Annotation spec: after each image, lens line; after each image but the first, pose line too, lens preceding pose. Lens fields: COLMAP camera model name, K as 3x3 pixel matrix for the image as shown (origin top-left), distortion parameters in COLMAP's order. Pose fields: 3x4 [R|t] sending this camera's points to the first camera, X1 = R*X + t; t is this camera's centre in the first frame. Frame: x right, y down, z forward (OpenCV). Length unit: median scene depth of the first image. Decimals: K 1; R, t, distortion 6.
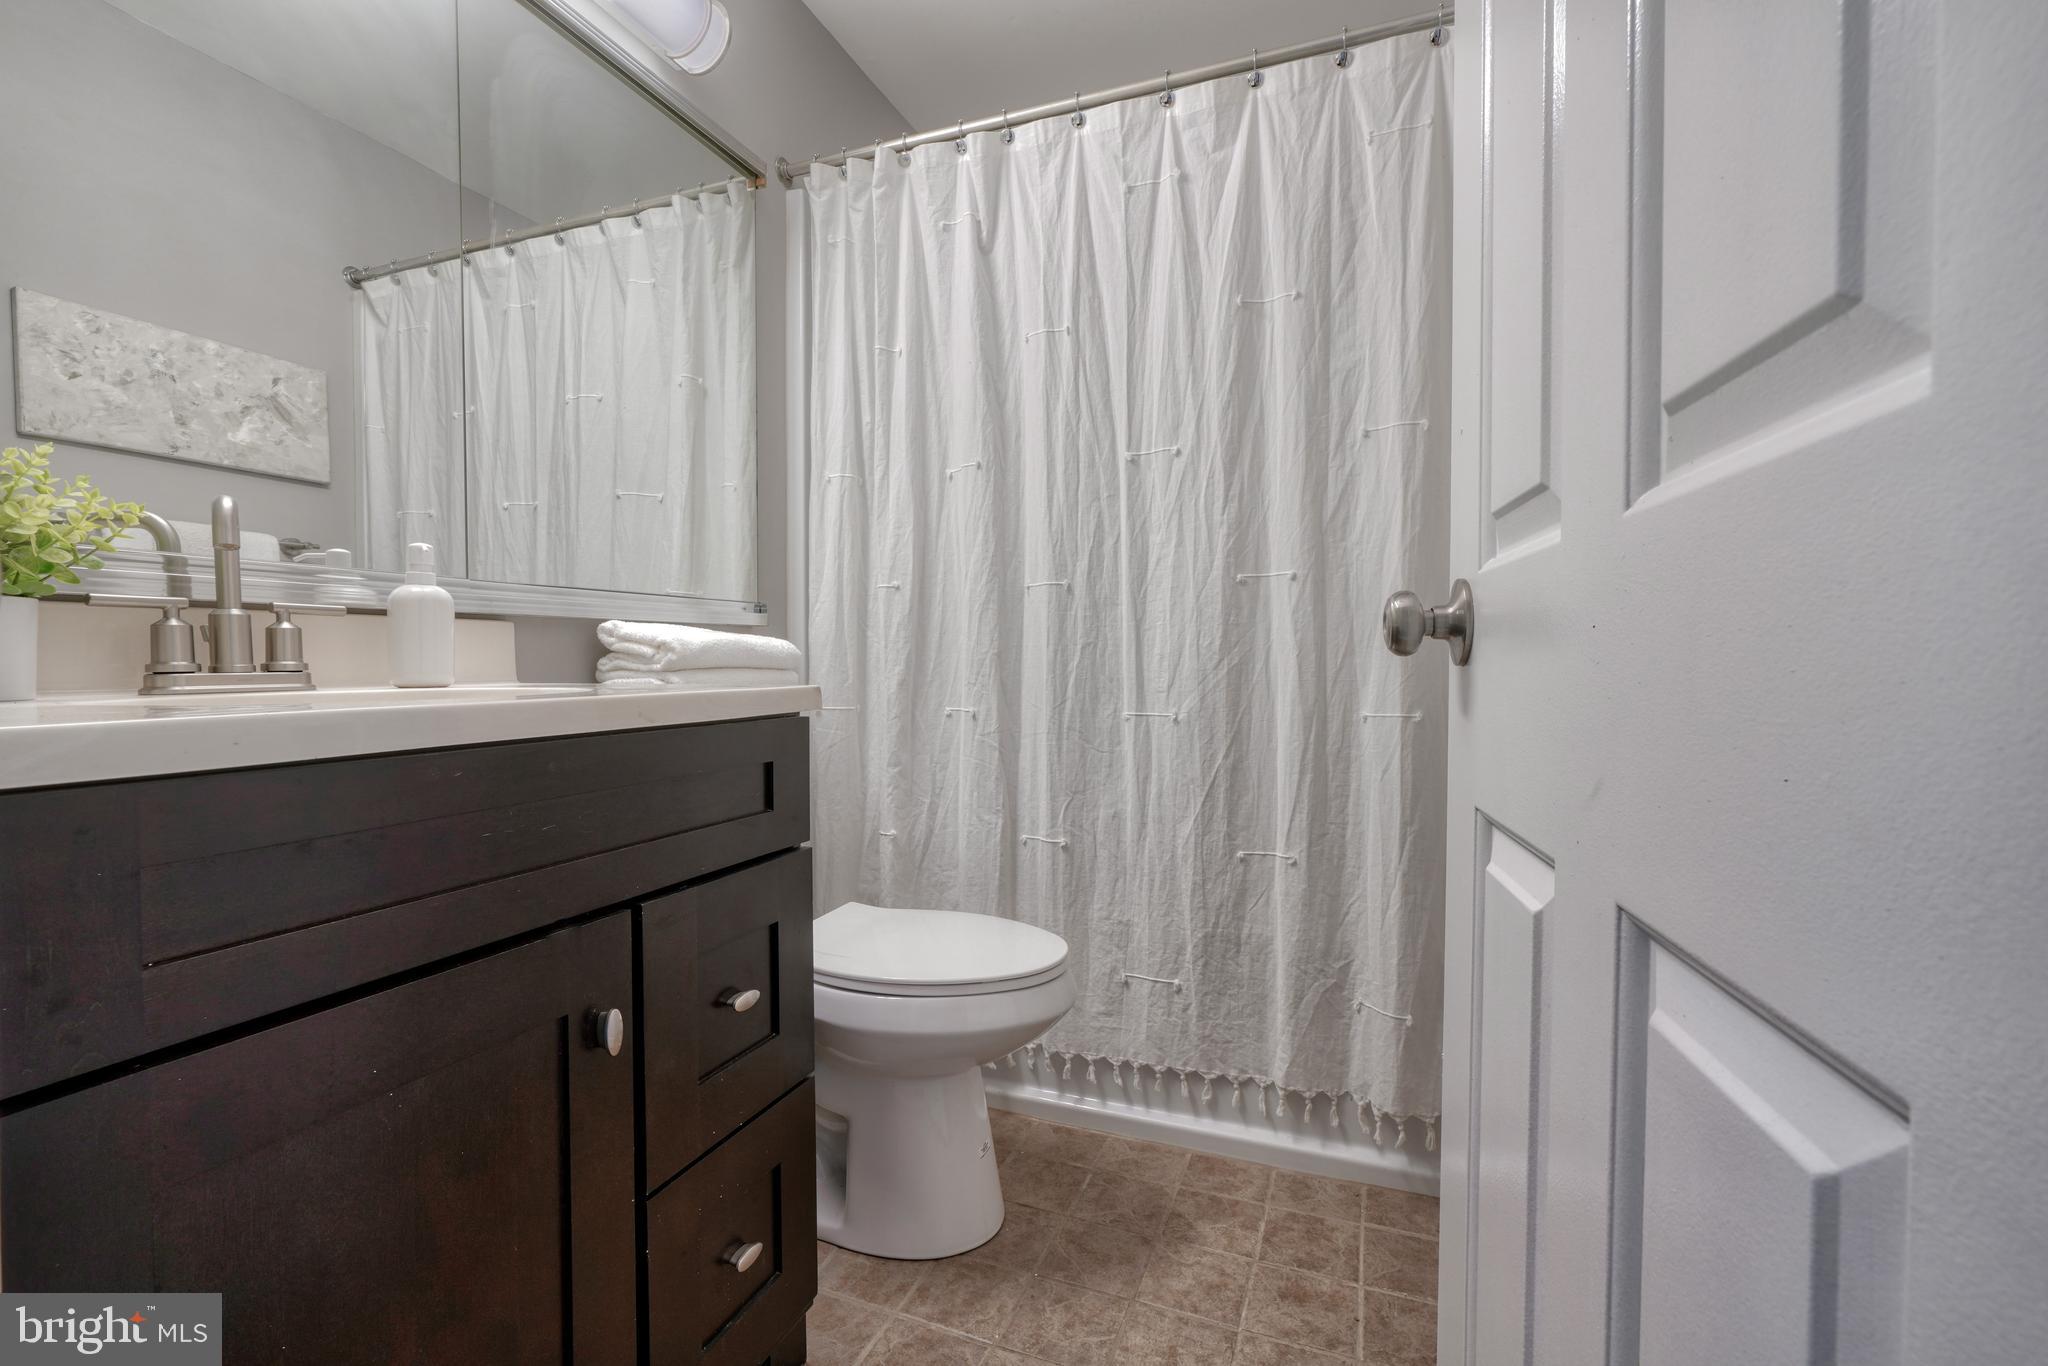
lens RADIAL K [[912.6, 0, 1011.2], [0, 912.6, 669.2], [0, 0, 1]] dist [-0.003679, 0.001183]
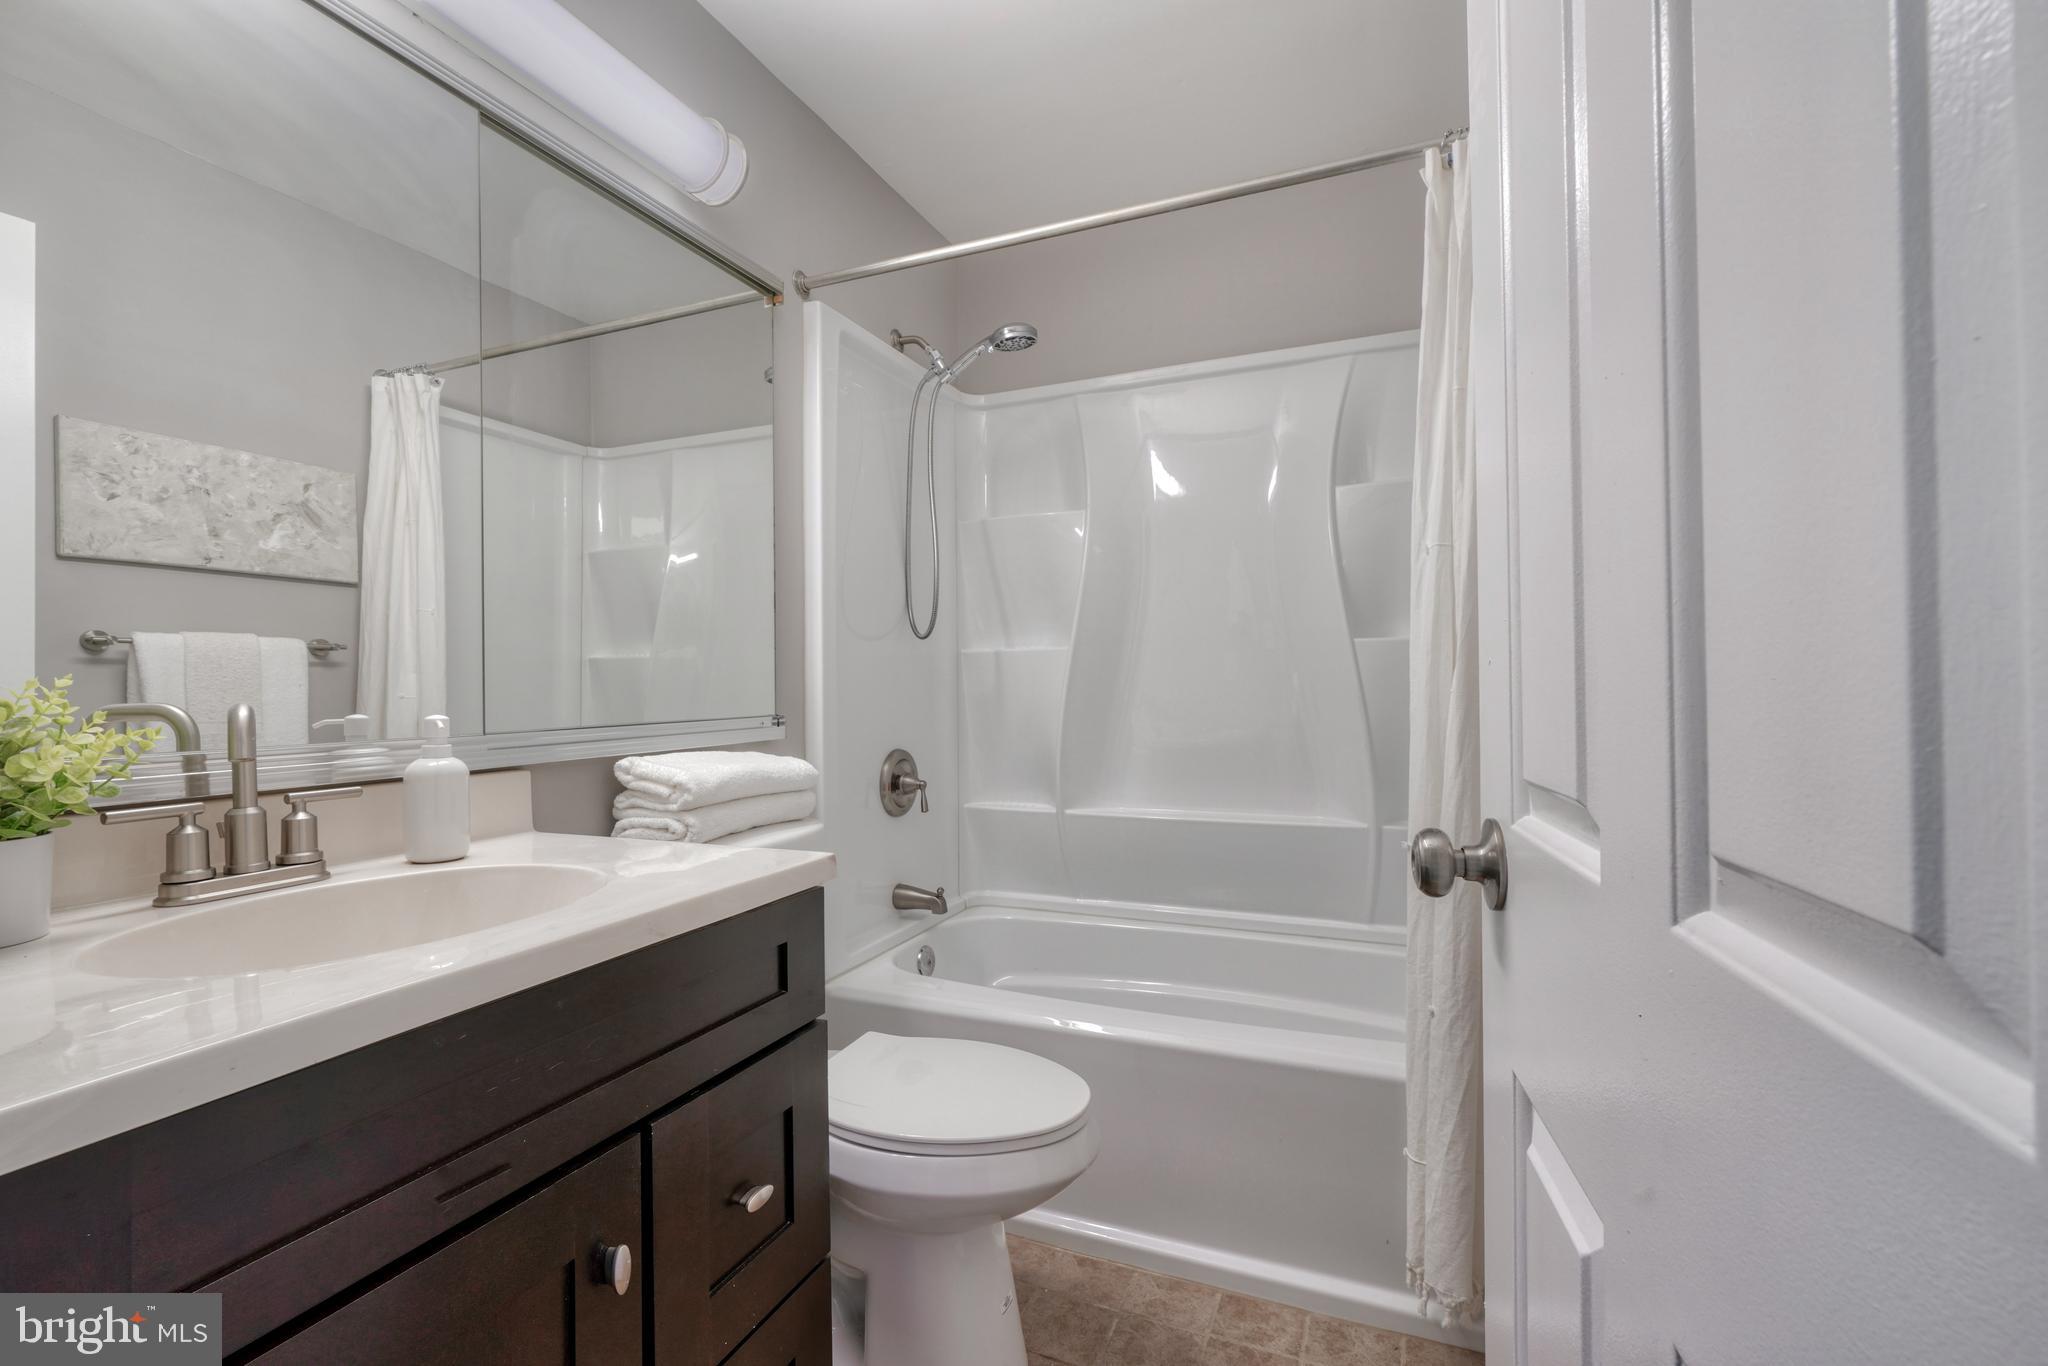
lens RADIAL K [[912.8, 0, 1010.9], [0, 912.8, 663.2], [0, 0, 1]] dist [-0.004008, 0.000869]
pose [[0.999650, -0.009360, -0.024729, 0.005470], [0.008580, 0.999468, -0.031463, -0.122453], [0.025011, 0.031240, 0.999199, 0.011086]]
